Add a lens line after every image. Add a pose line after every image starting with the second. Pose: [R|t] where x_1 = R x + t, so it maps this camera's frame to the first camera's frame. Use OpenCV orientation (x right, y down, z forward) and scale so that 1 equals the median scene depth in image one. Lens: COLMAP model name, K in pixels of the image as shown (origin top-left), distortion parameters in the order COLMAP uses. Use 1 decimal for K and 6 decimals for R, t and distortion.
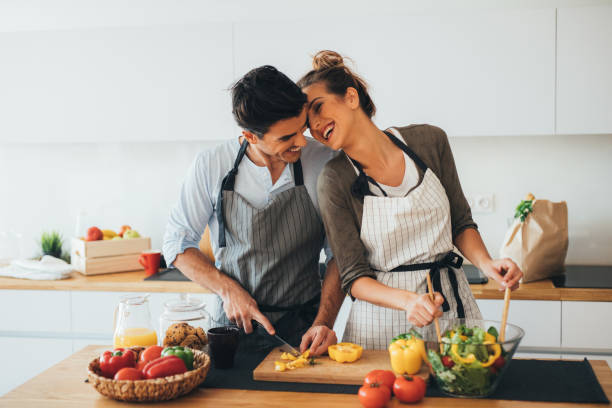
lens RADIAL K [[845.7, 0, 311.9], [0, 845.7, 205.7], [0, 0, 1]] dist [-0.003492, 0.000000]
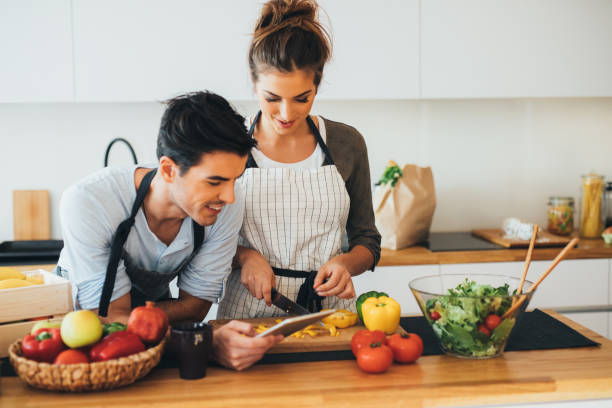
lens RADIAL K [[845.7, 0, 307.0], [0, 845.7, 204.7], [0, 0, 1]] dist [-0.003492, 0.000000]
pose [[0.949006, -0.023620, 0.314371, -0.234639], [0.024695, 0.999695, 0.000565, 0.056191], [-0.314288, 0.007227, 0.949300, 0.163834]]
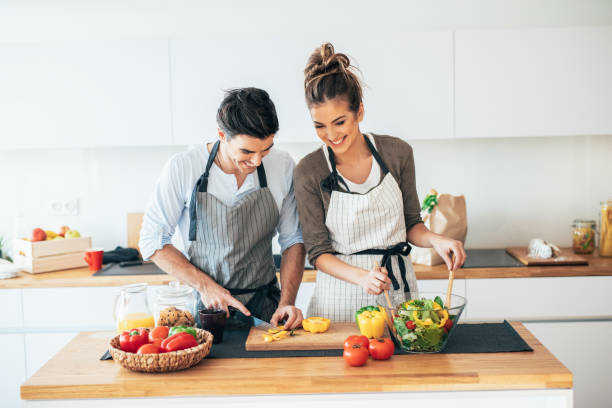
lens RADIAL K [[845.7, 0, 310.7], [0, 845.7, 204.2], [0, 0, 1]] dist [-0.003492, 0.000000]
pose [[0.984461, -0.022868, 0.174111, -0.180135], [0.022297, 0.999738, 0.005237, -0.004955], [-0.174185, -0.001273, 0.984712, -0.190700]]
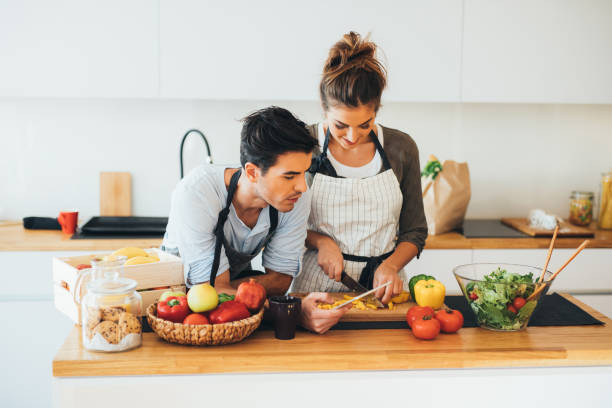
lens RADIAL K [[845.7, 0, 304.6], [0, 845.7, 206.8], [0, 0, 1]] dist [-0.003492, 0.000000]
pose [[0.958746, -0.006975, 0.284179, -0.355156], [-0.004567, 0.999192, 0.039932, 0.016528], [-0.284228, -0.039583, 0.957939, -0.028196]]
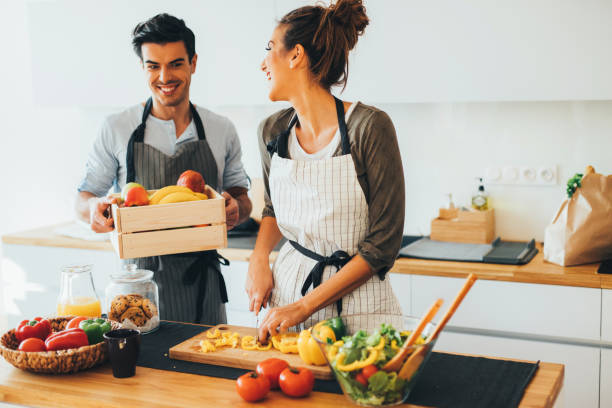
lens RADIAL K [[845.7, 0, 326.6], [0, 845.7, 219.4], [0, 0, 1]] dist [-0.003492, 0.000000]
pose [[0.974266, 0.035119, -0.222648, 0.306518], [-0.021217, 0.997691, 0.064524, -0.015835], [0.224399, -0.058140, 0.972761, 0.115484]]
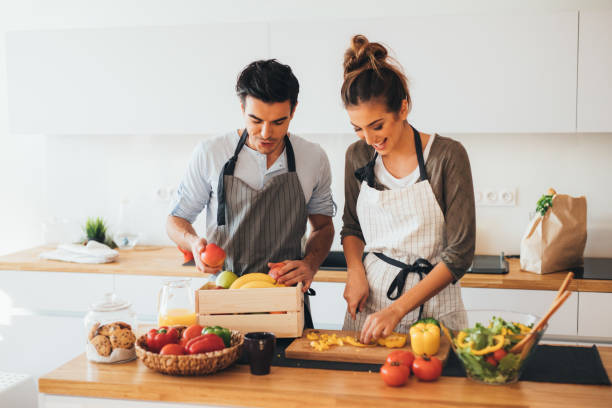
lens RADIAL K [[845.7, 0, 311.4], [0, 845.7, 202.9], [0, 0, 1]] dist [-0.003492, 0.000000]
pose [[0.999174, 0.013759, -0.038226, 0.003825], [-0.013339, 0.999848, 0.011229, -0.006945], [0.038375, -0.010710, 0.999206, -0.088208]]
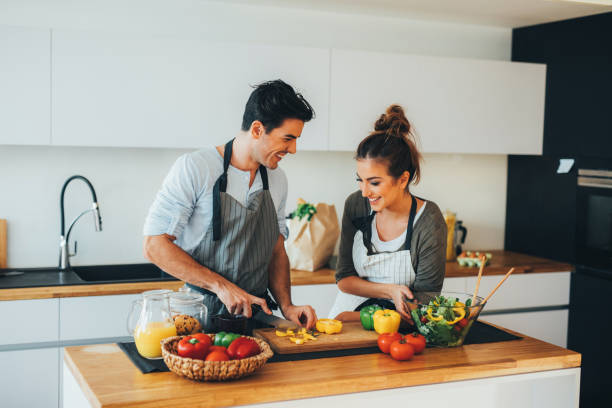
lens RADIAL K [[845.7, 0, 302.6], [0, 845.7, 205.4], [0, 0, 1]] dist [-0.003492, 0.000000]
pose [[0.817579, -0.006056, 0.575784, -0.713076], [0.011406, 0.999919, -0.005679, 0.004685], [-0.575703, 0.011210, 0.817582, 0.010606]]
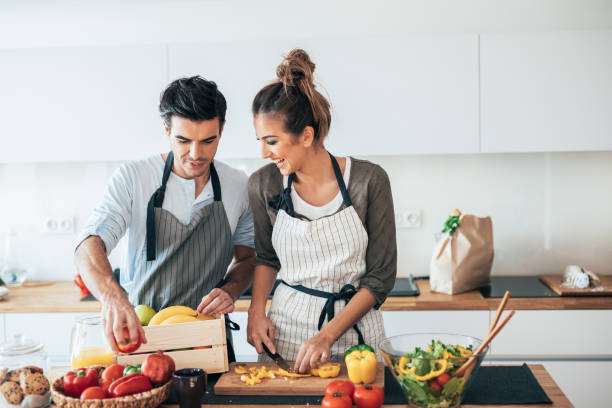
lens RADIAL K [[845.7, 0, 312.6], [0, 845.7, 203.9], [0, 0, 1]] dist [-0.003492, 0.000000]
pose [[0.993403, -0.011561, 0.114095, -0.064403], [0.013871, 0.999714, -0.019477, -0.004230], [-0.113837, 0.020931, 0.993279, -0.039253]]
